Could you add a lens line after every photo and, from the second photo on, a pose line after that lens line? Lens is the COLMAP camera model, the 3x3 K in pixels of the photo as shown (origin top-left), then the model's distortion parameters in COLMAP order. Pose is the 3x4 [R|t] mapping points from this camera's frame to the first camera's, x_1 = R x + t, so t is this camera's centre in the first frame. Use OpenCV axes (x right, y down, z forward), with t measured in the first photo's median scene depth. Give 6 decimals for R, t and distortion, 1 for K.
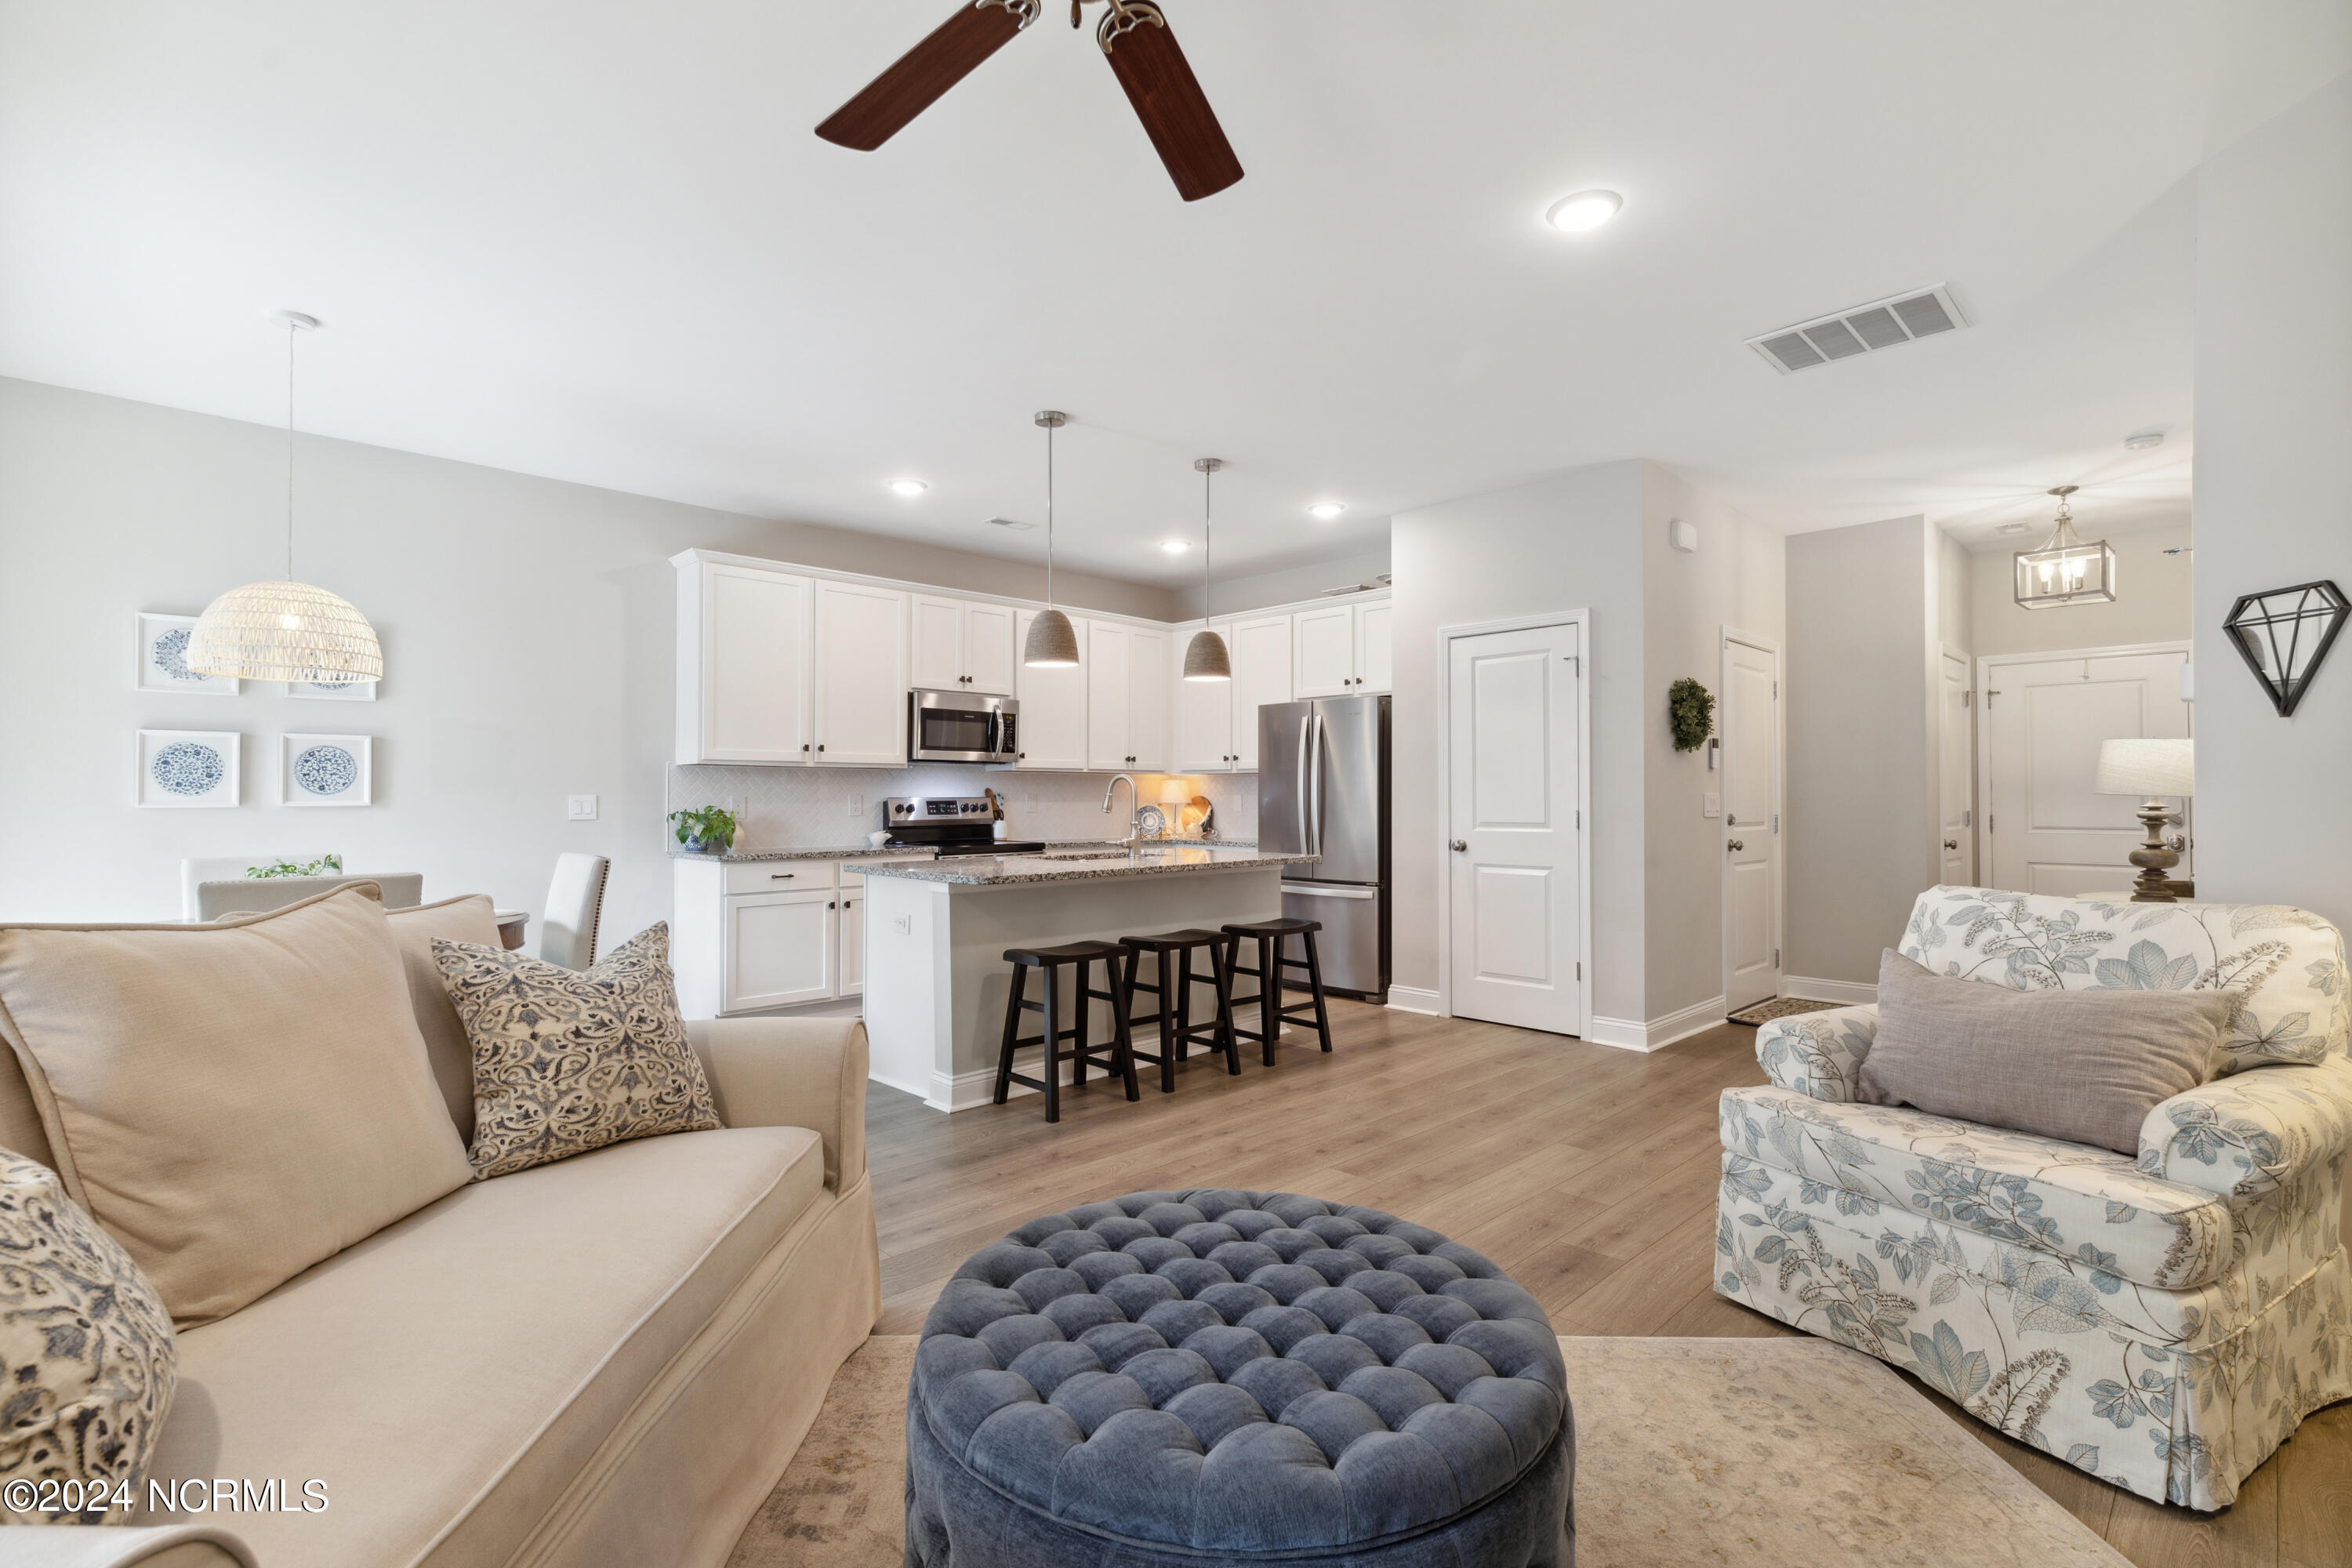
lens RADIAL K [[1064.8, 0, 1153.4], [0, 1064.8, 786.9], [0, 0, 1]] dist [0.008026, -0.002058]
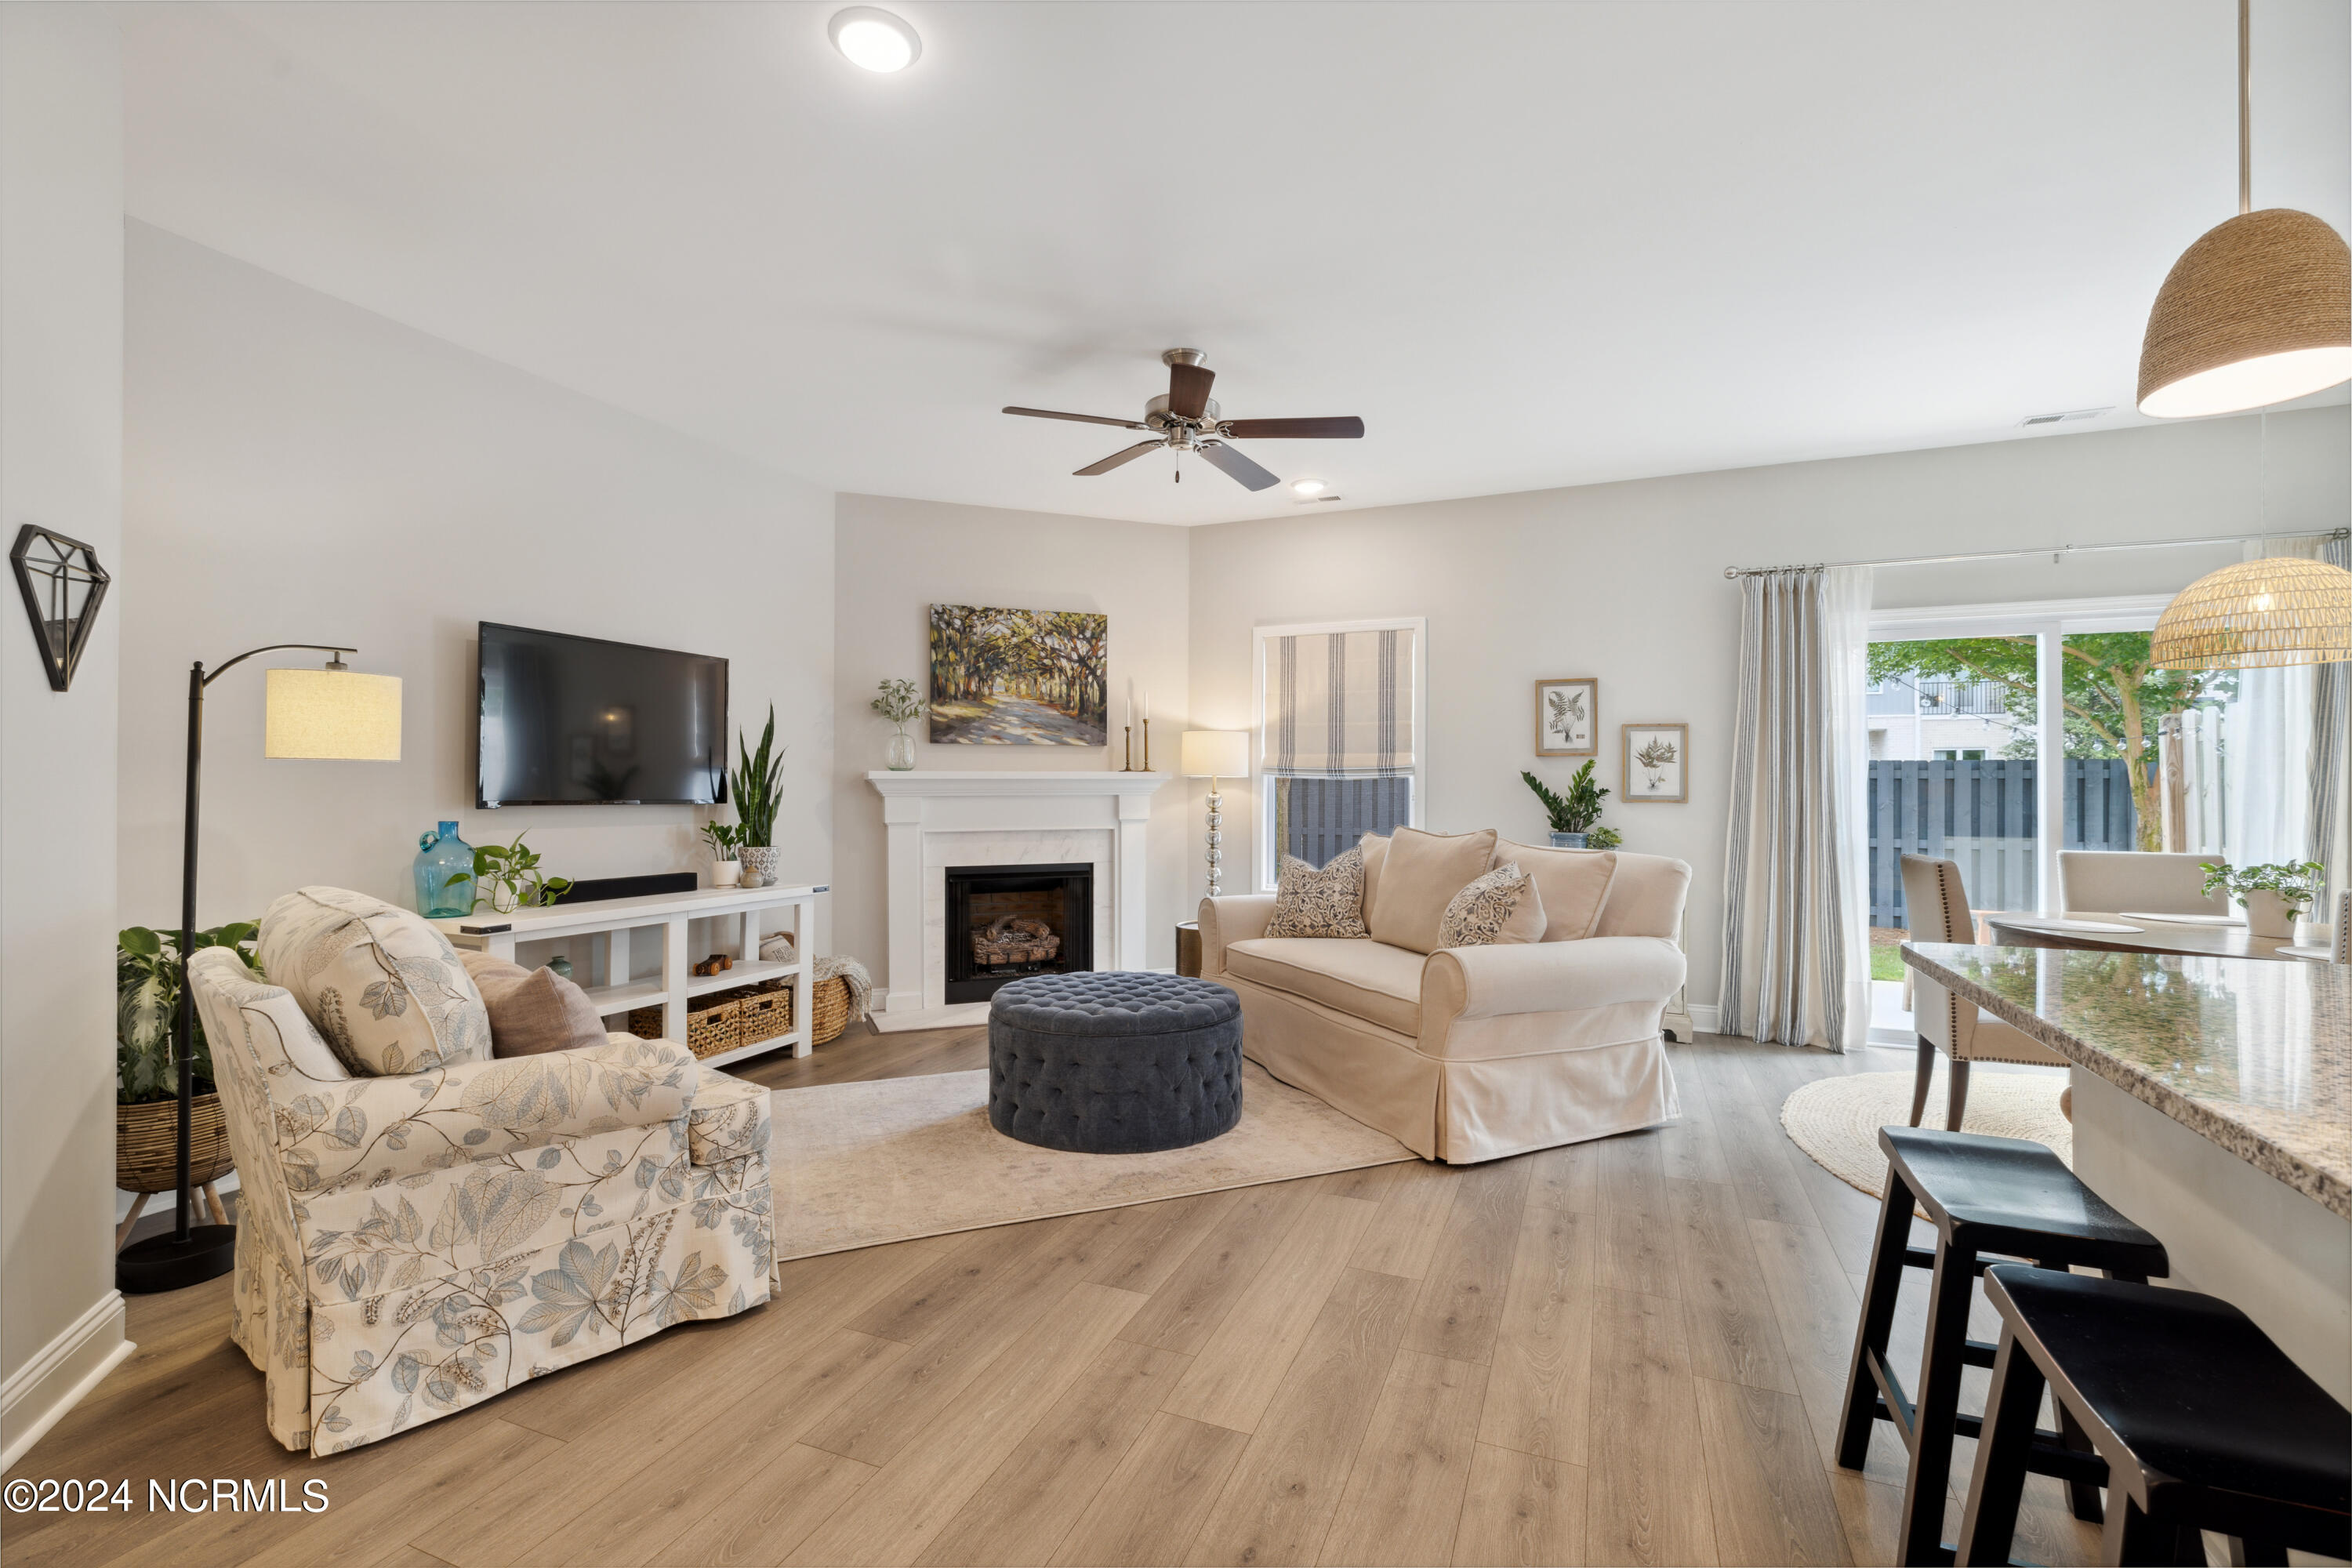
lens RADIAL K [[1064.8, 0, 1167.6], [0, 1064.8, 775.7], [0, 0, 1]] dist [0.008026, -0.002058]
pose [[-0.916392, -0.007251, -0.400216, 0.359373], [0.001756, 0.999753, -0.022135, 0.011252], [0.400278, -0.020987, -0.916153, 1.241136]]
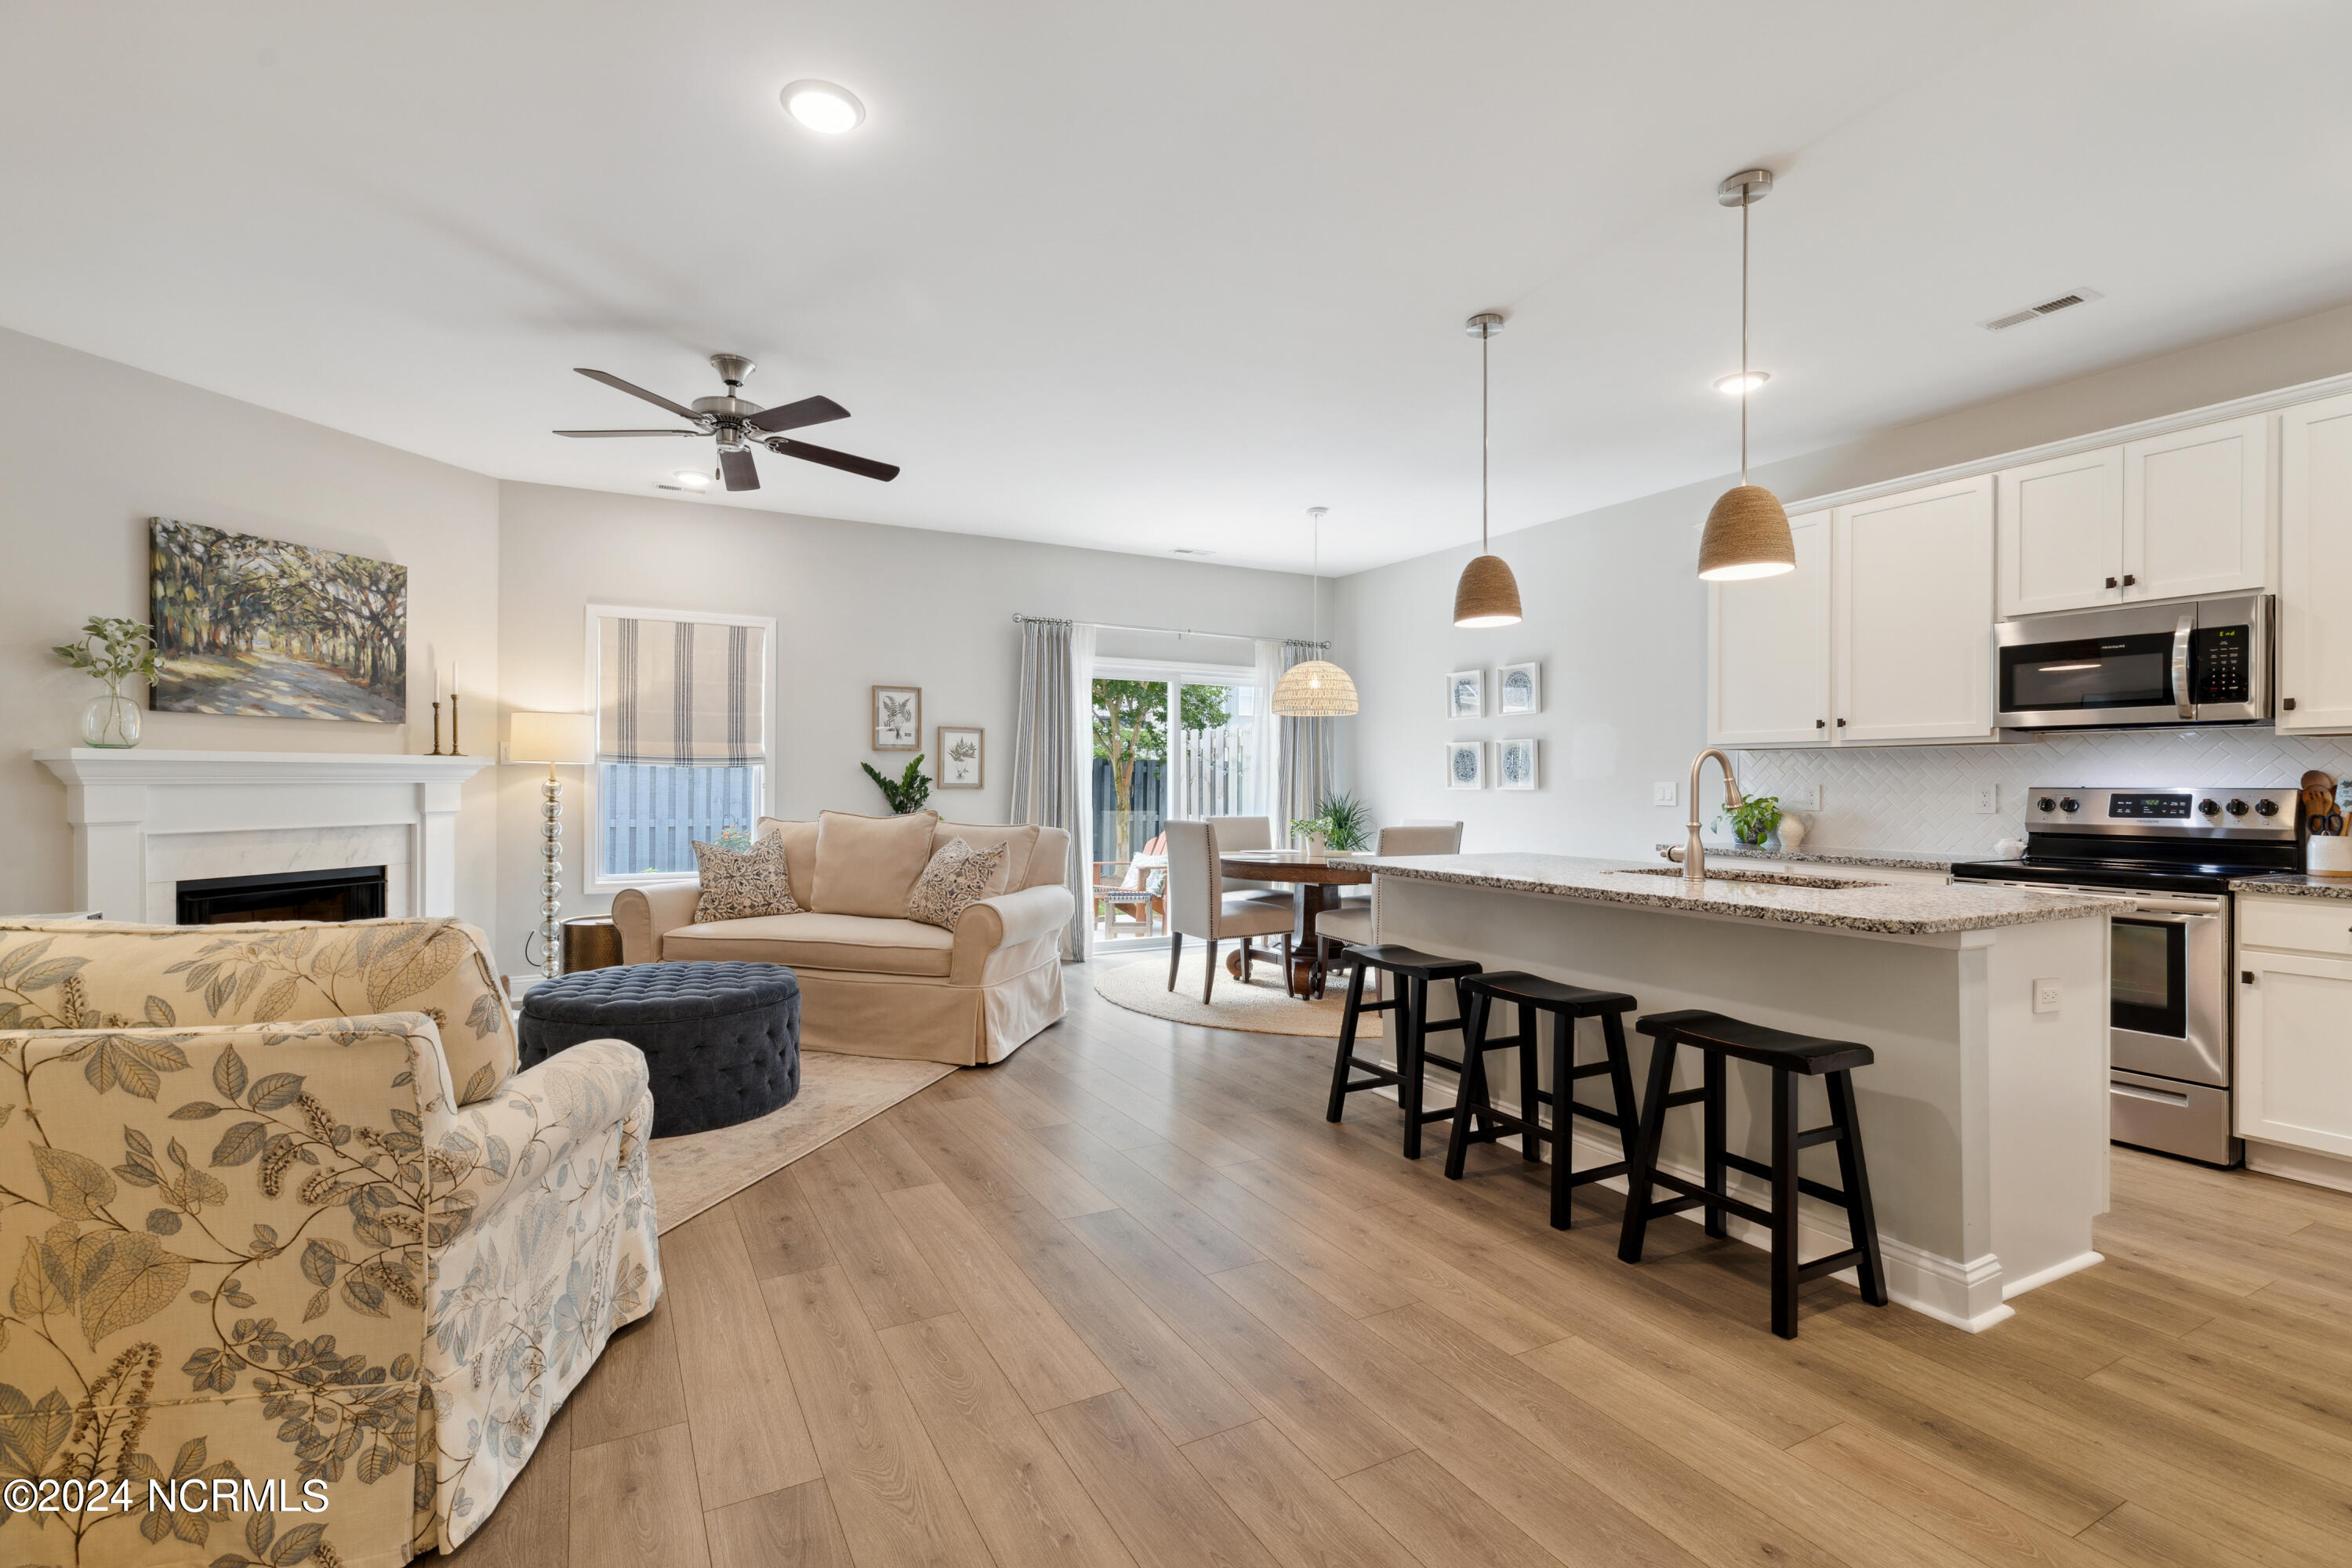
lens RADIAL K [[1064.8, 0, 1174.4], [0, 1064.8, 778.8], [0, 0, 1]] dist [0.008026, -0.002058]
pose [[-0.254219, -0.004215, -0.967137, 0.813190], [0.003389, 0.999980, -0.005250, 0.010315], [0.967141, -0.004612, -0.254200, 1.033046]]
